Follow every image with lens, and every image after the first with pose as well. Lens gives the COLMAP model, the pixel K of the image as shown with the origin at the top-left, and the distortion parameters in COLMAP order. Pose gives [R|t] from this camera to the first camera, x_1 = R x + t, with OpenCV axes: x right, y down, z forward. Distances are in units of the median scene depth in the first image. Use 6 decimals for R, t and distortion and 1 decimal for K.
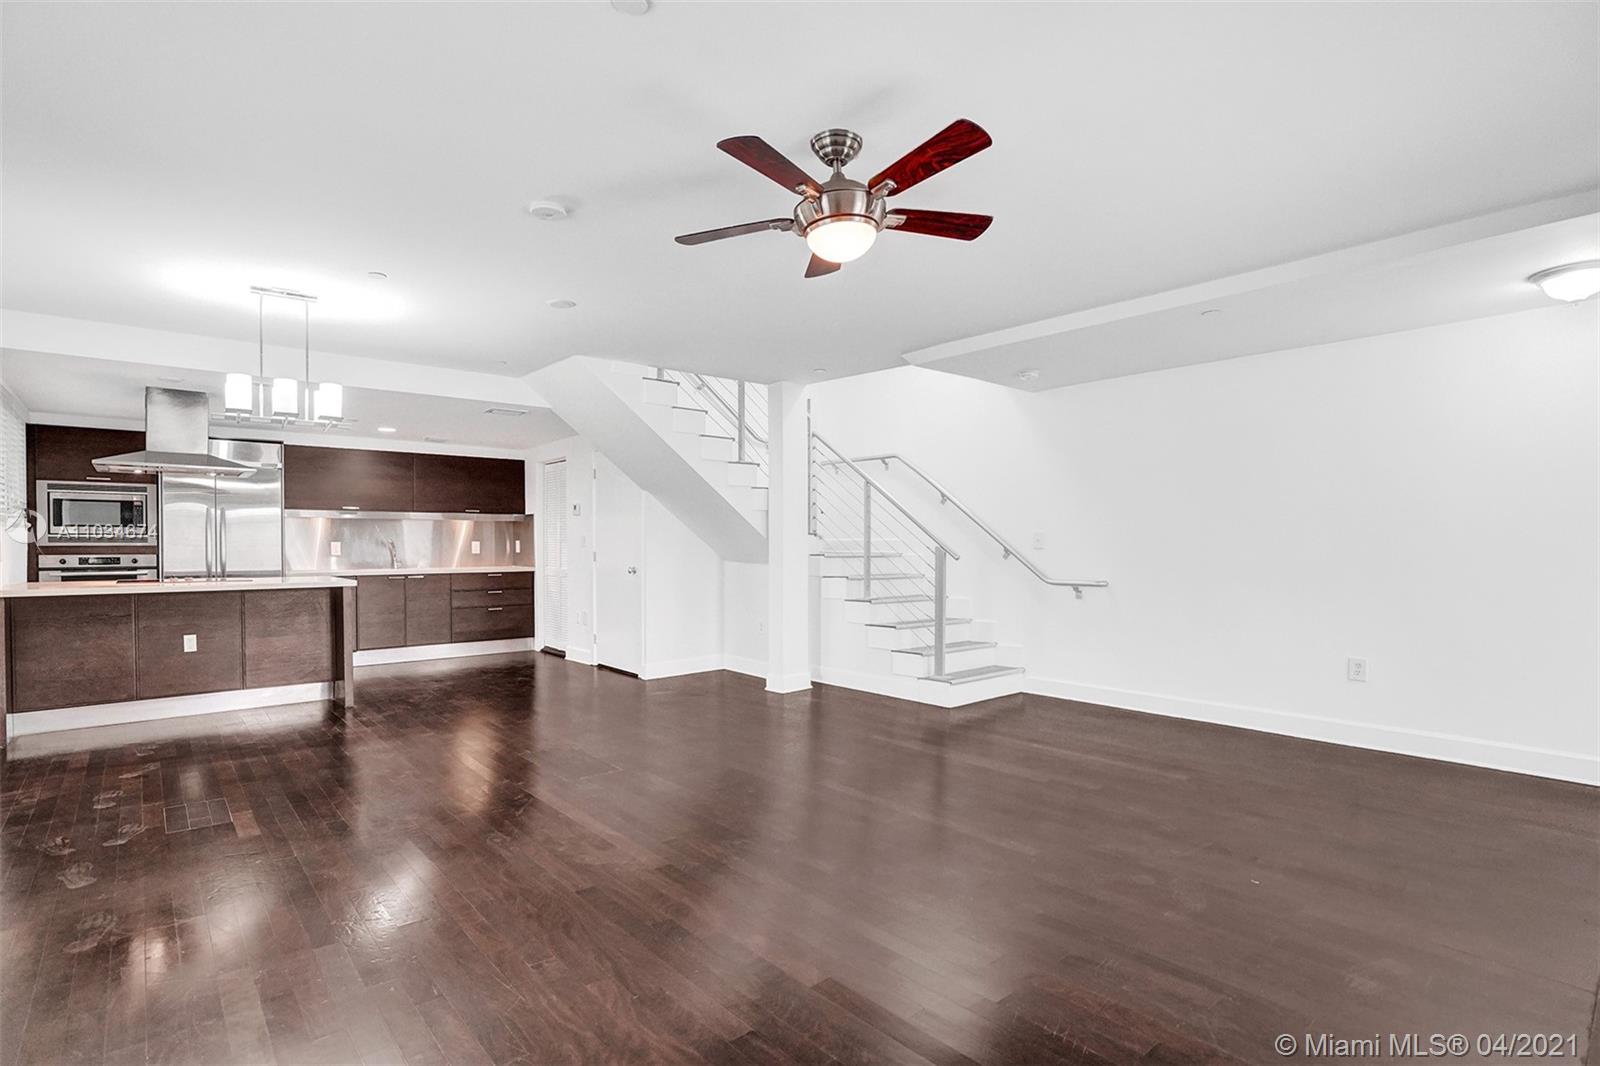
lens RADIAL K [[750.3, 0, 797.5], [0, 750.3, 539.3], [0, 0, 1]] dist [-0.035778, 0.002847]
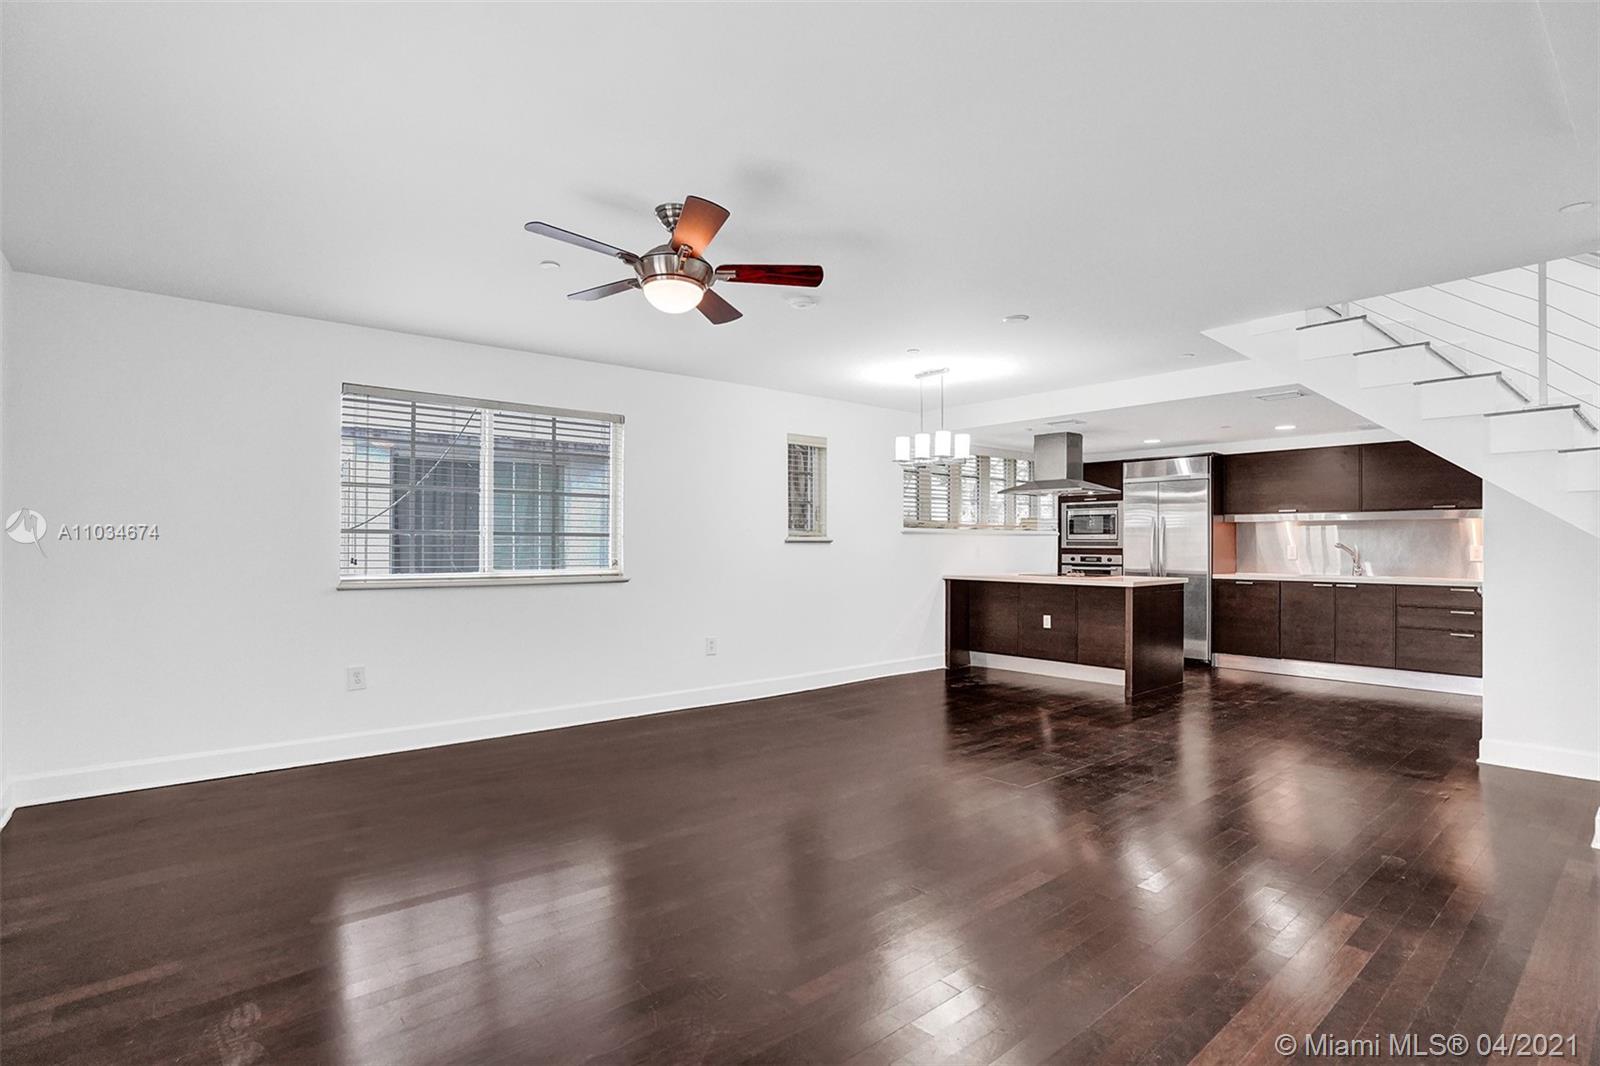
lens RADIAL K [[750.3, 0, 797.0], [0, 750.3, 538.8], [0, 0, 1]] dist [-0.035778, 0.002847]
pose [[0.020001, -0.003501, -0.999794, 0.441431], [0.003033, 0.999989, -0.003441, -0.005764], [0.999795, -0.002963, 0.020012, 0.422095]]
